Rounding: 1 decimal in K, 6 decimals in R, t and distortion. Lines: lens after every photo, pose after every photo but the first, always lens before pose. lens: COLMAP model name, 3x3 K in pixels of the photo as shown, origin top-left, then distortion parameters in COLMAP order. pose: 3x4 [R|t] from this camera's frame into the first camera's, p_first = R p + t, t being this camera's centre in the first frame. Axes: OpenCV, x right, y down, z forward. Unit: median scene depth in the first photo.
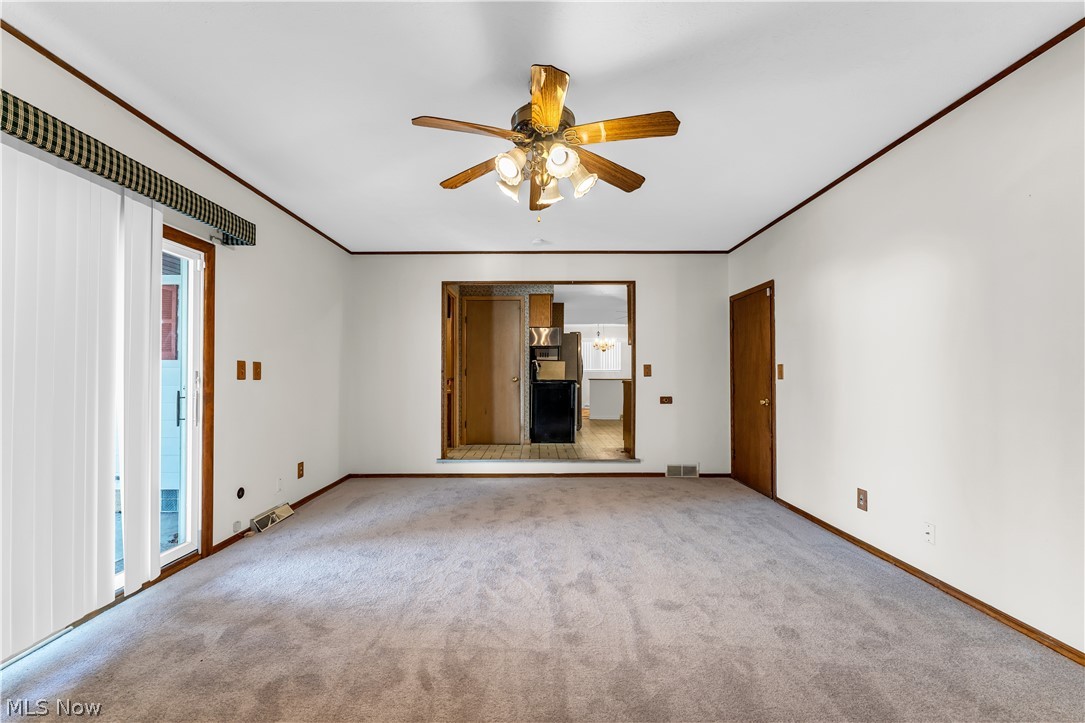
lens RADIAL K [[439.0, 0, 541.7], [0, 439.0, 368.0], [0, 0, 1]] dist [-0.000081, 0.000123]
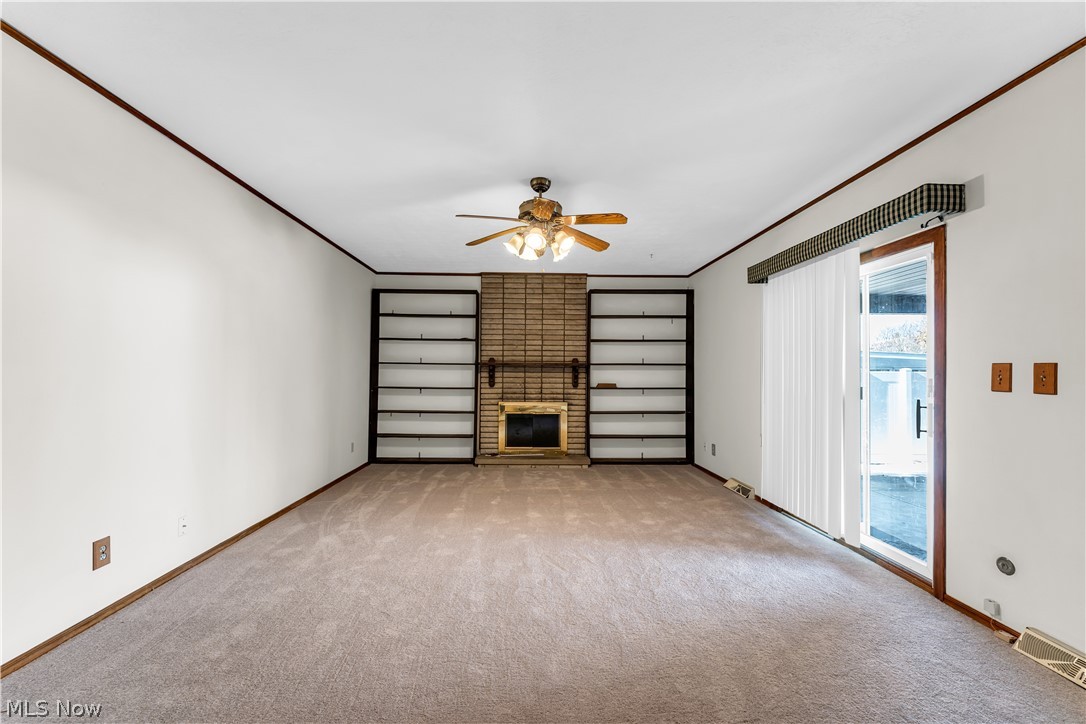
lens RADIAL K [[441.0, 0, 538.7], [0, 441.0, 368.2], [0, 0, 1]] dist [0.012028, 0.000031]
pose [[-0.999594, -0.004159, -0.028174, 0.029606], [-0.003205, 0.999422, -0.033831, 0.017123], [0.028298, -0.033727, -0.999030, 1.810994]]
